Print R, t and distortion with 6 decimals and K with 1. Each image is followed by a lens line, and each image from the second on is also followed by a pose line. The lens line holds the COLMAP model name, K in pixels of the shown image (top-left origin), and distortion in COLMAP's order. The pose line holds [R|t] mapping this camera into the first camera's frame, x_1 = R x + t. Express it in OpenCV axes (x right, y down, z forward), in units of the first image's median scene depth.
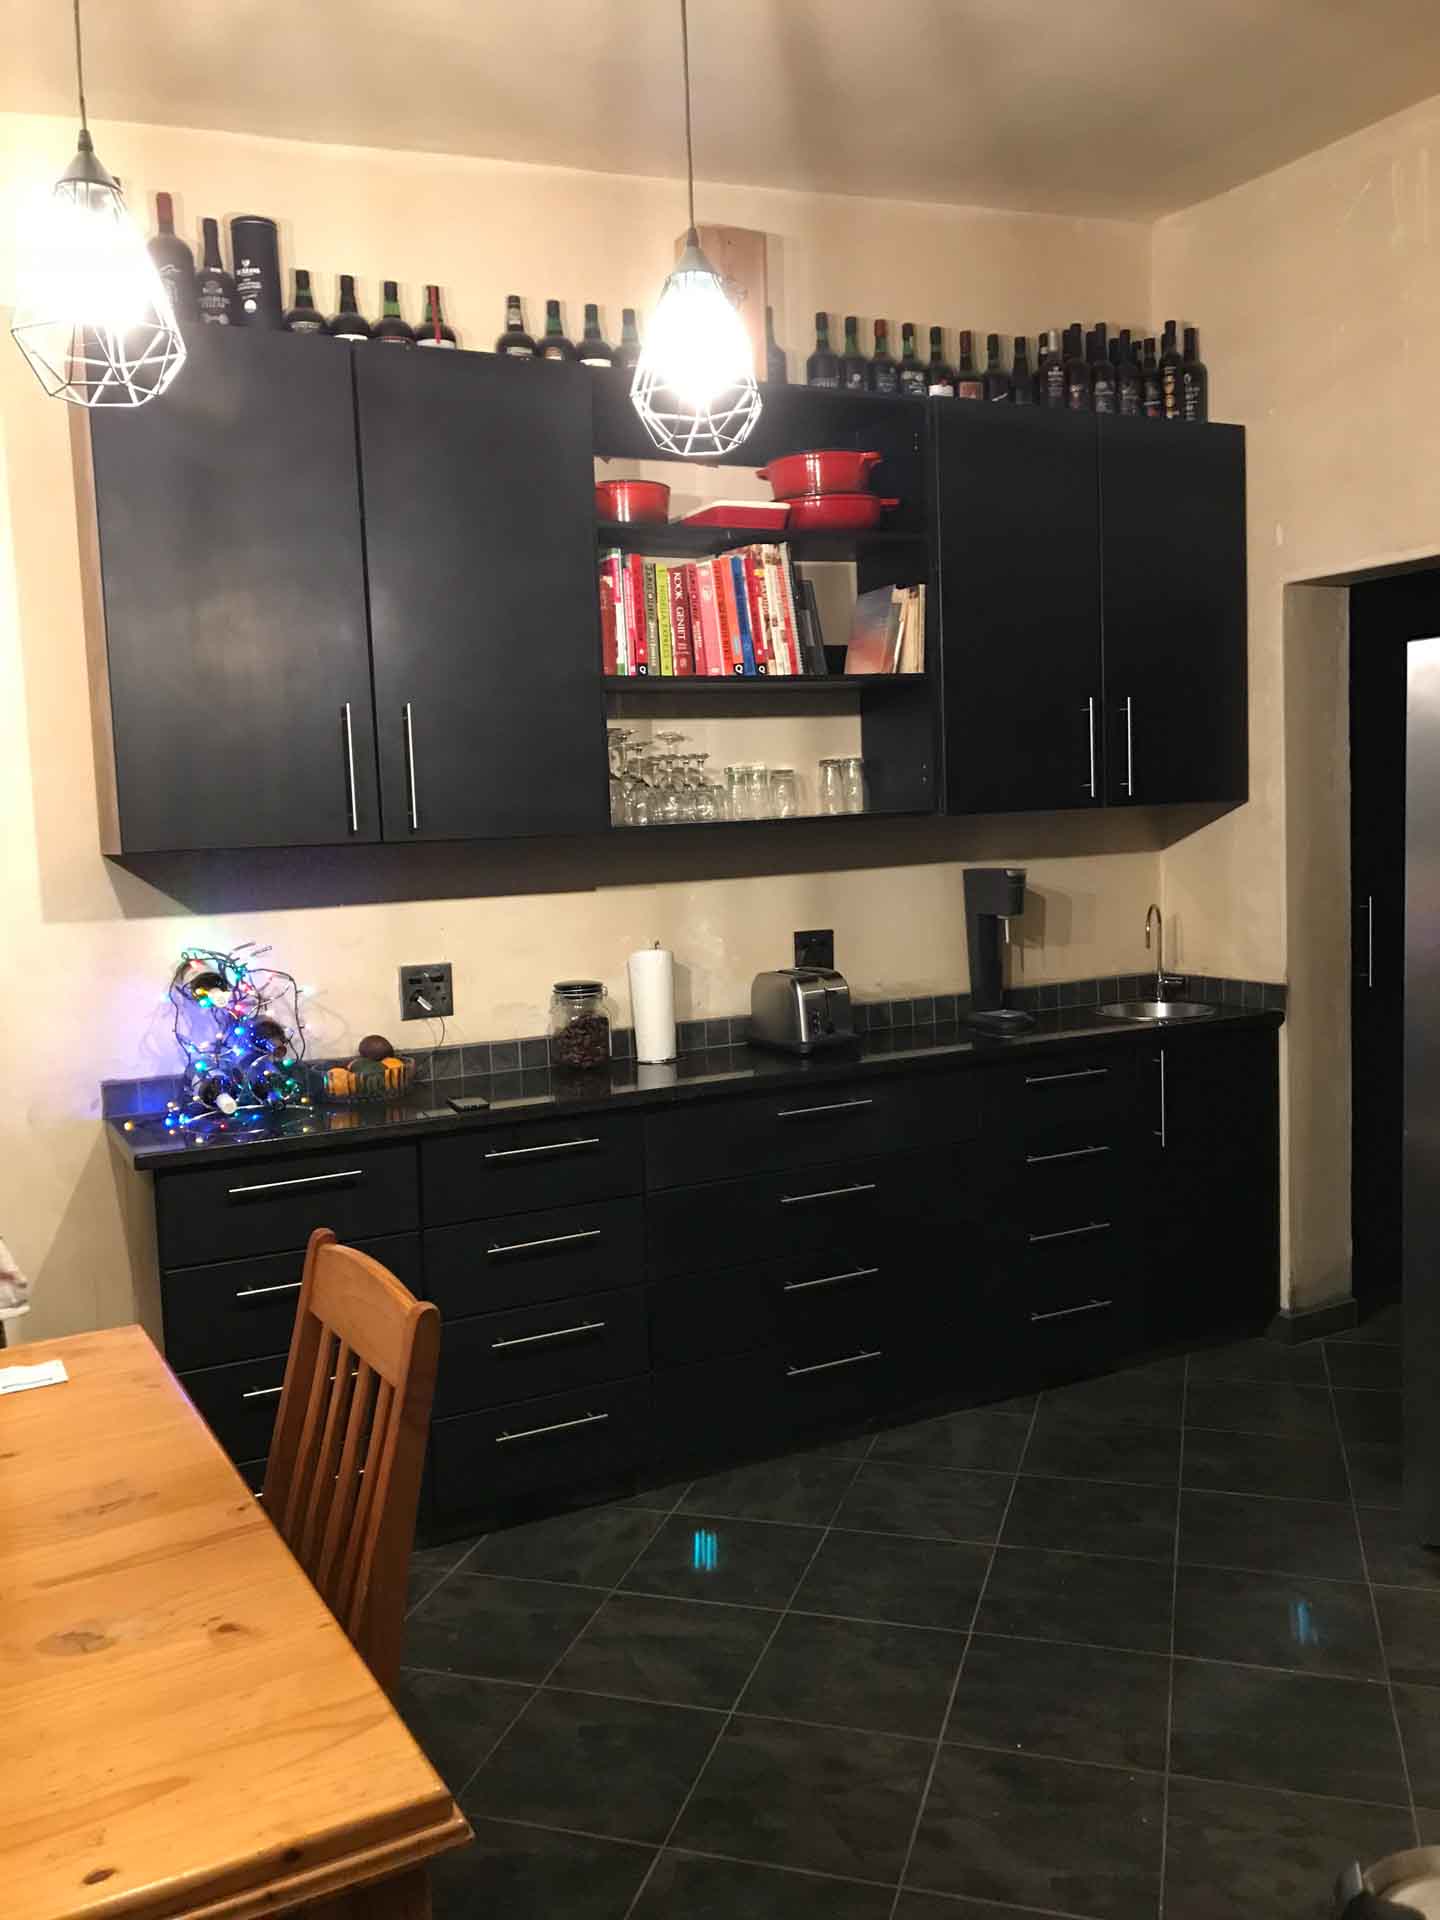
lens RADIAL K [[1579.8, 0, 720.0], [0, 1579.8, 960.0], [0, 0, 1]] dist [0.108369, -0.271790]
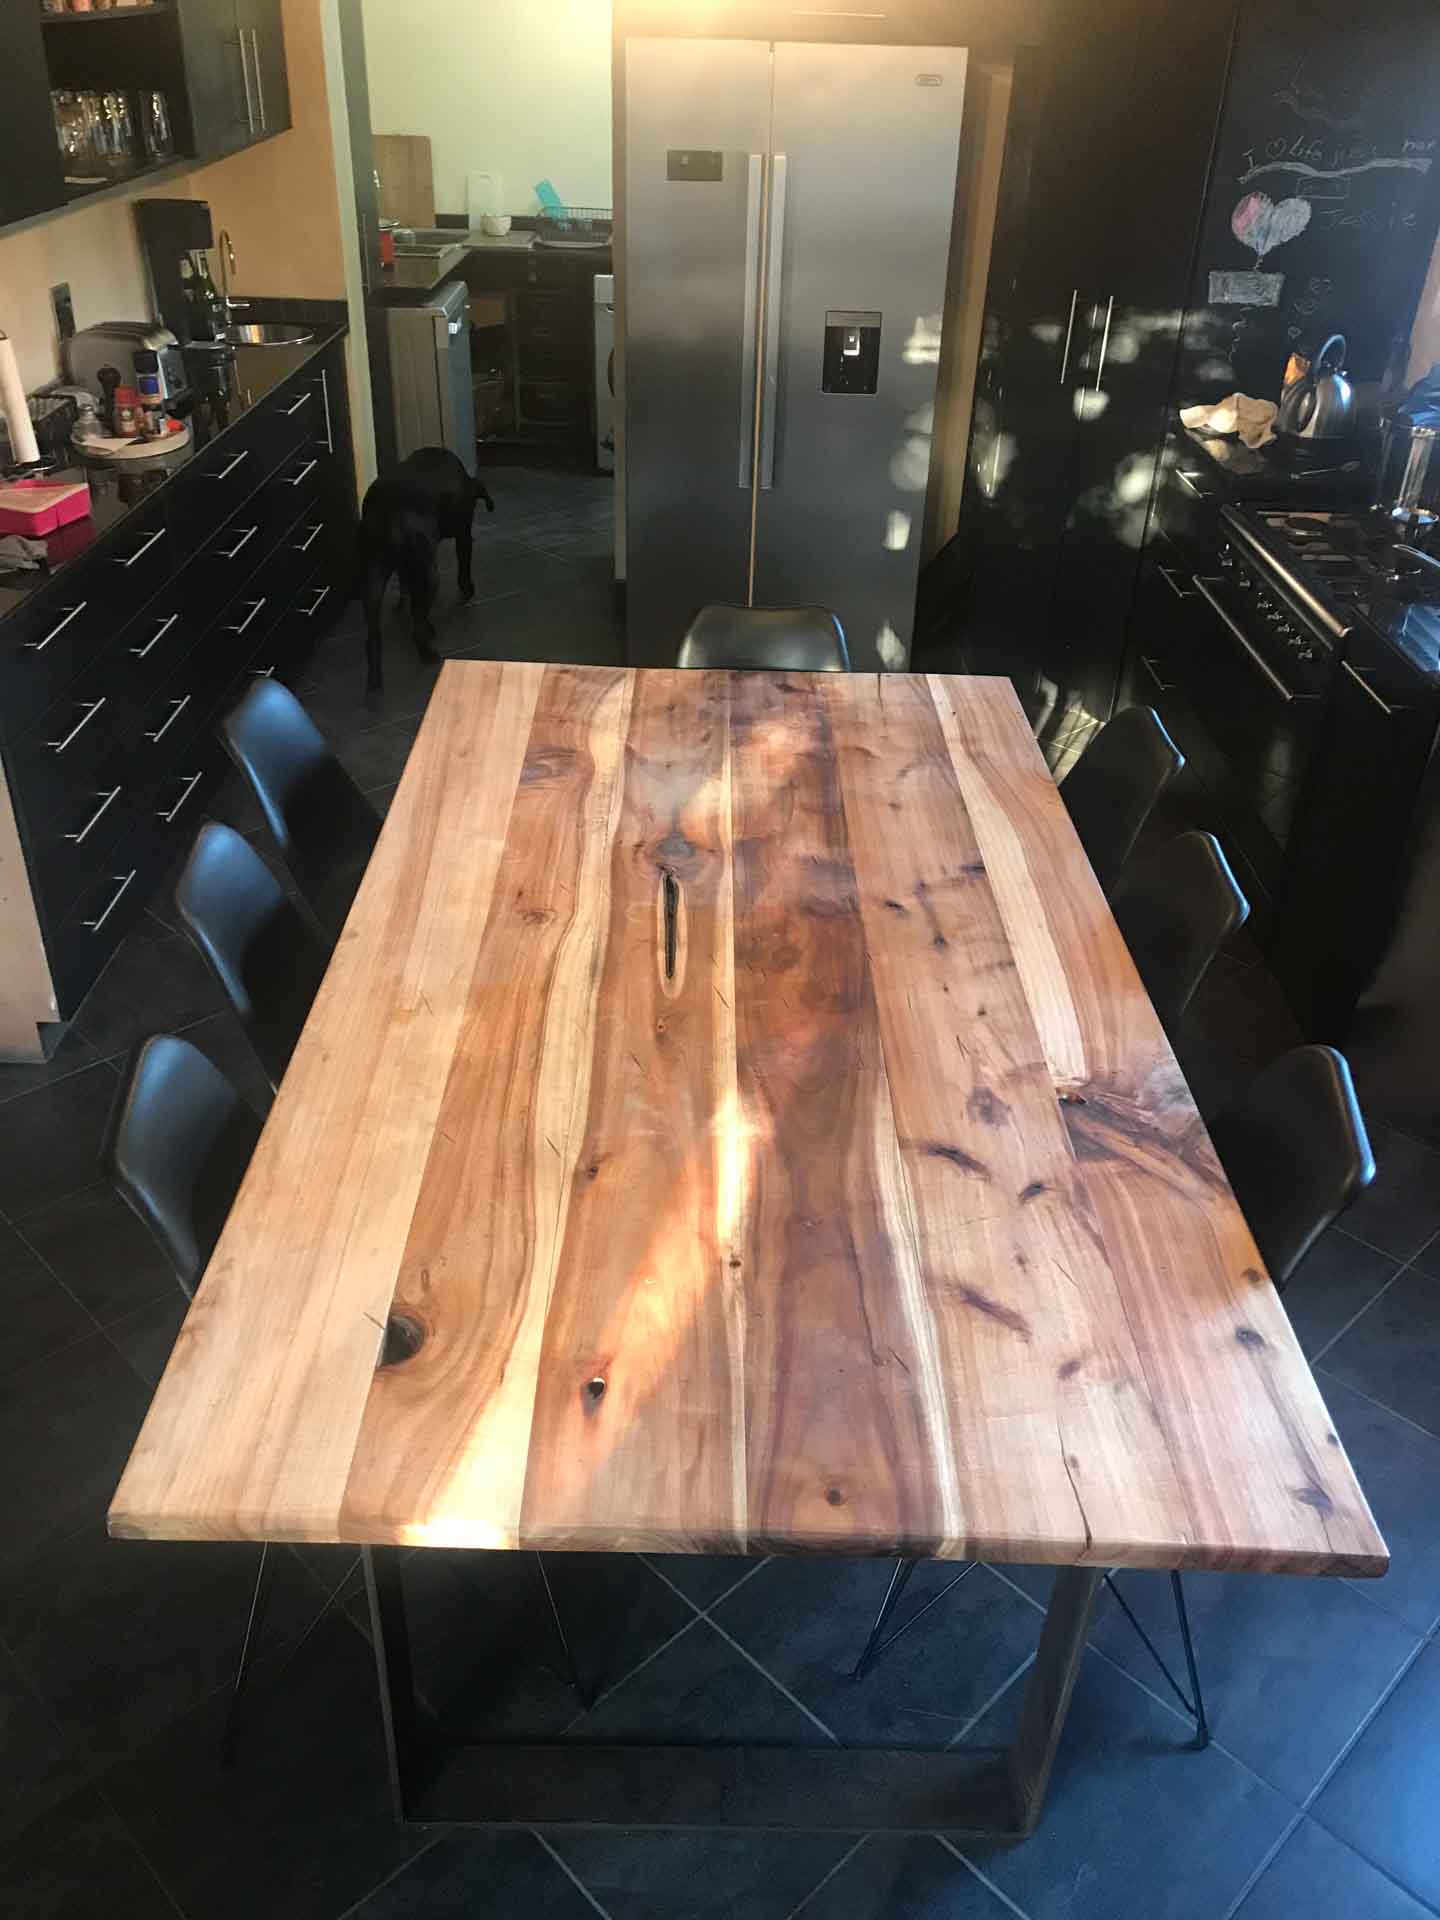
lens RADIAL K [[1569.4, 0, 722.0], [0, 1569.4, 968.8], [0, 0, 1]] dist [0.067254, -0.084108]
pose [[0.475197, -0.414070, 0.776359, -0.779425], [0.030677, 0.889608, 0.455694, -0.087494], [-0.879345, -0.192728, 0.435441, 0.137188]]
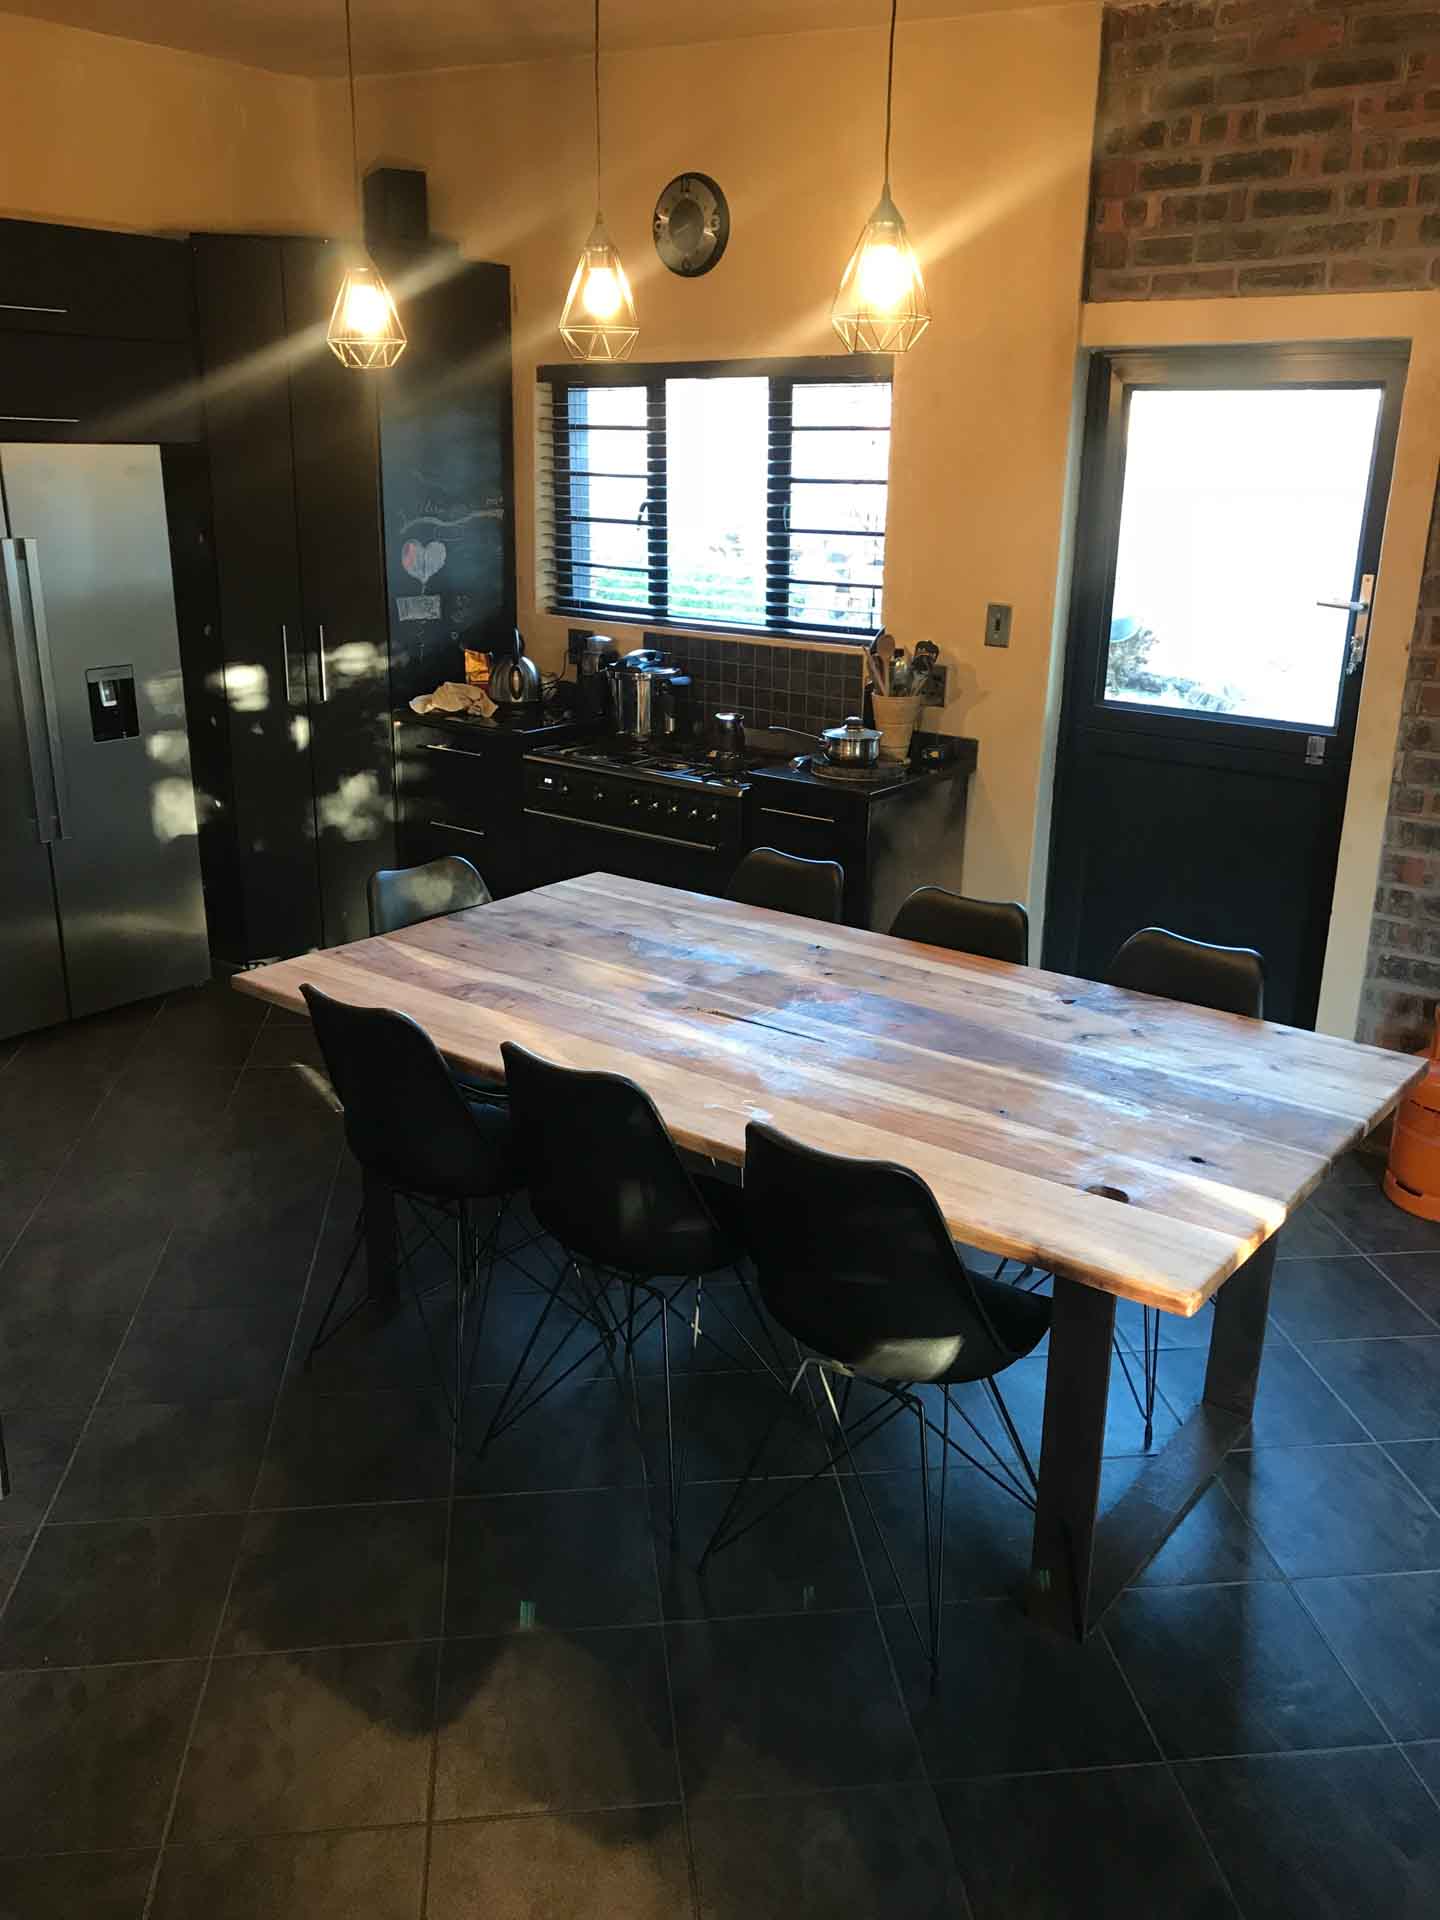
lens RADIAL K [[1580.6, 0, 752.0], [0, 1580.6, 961.1], [0, 0, 1]] dist [0.051564, -0.048706]
pose [[-0.408322, -0.250362, 0.877834, -1.019258], [0.083840, 0.947303, 0.309172, -0.110371], [-0.908980, 0.199839, -0.365814, 0.731359]]
